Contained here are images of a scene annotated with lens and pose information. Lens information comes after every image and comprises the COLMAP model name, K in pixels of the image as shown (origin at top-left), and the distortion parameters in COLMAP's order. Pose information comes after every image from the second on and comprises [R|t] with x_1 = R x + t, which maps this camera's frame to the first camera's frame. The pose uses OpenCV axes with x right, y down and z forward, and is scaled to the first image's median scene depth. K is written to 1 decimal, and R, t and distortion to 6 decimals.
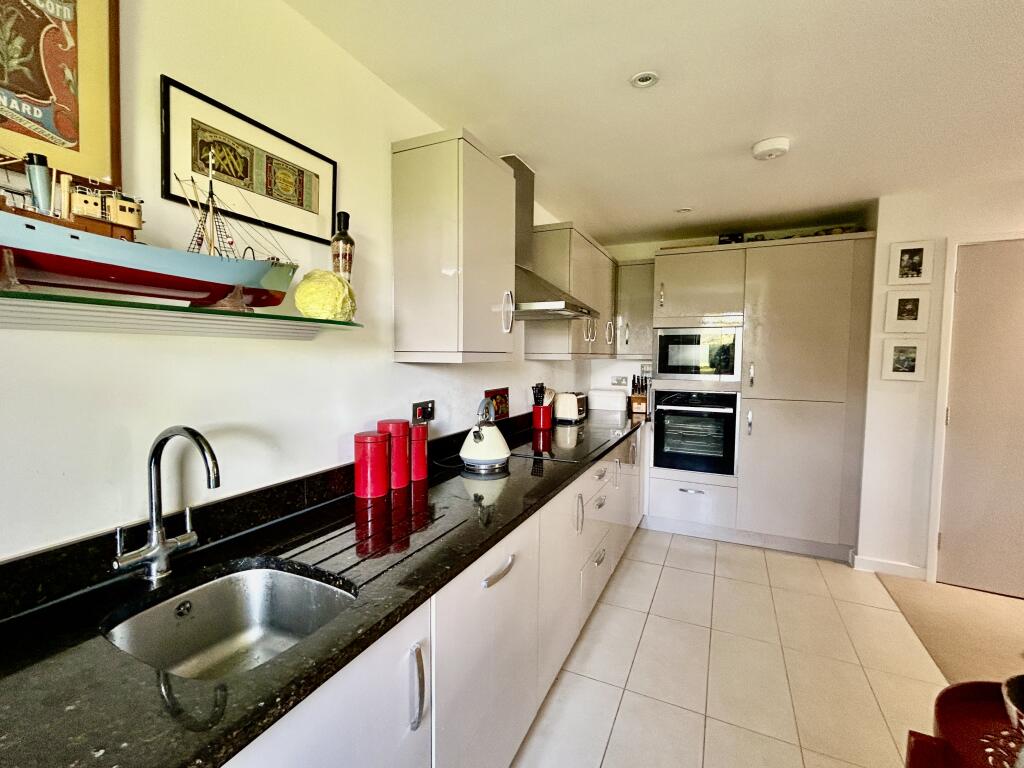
lens RADIAL K [[440.9, 0, 512.0], [0, 440.9, 384.0], [0, 0, 1]] dist [0.014641, 0.000106]
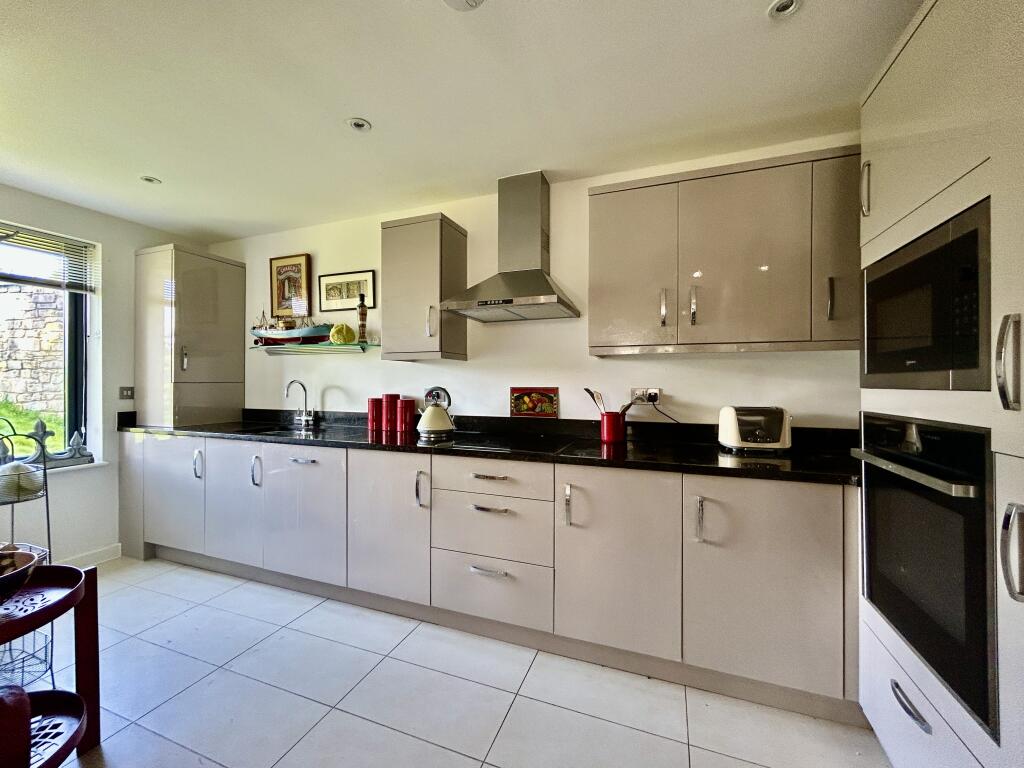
lens RADIAL K [[440.9, 0, 512.0], [0, 440.9, 384.0], [0, 0, 1]] dist [0.014641, 0.000106]
pose [[0.085712, -0.018434, -0.996149, 2.252629], [-0.070664, 0.997198, -0.024533, 0.073739], [0.993811, 0.072494, 0.084169, 1.924679]]
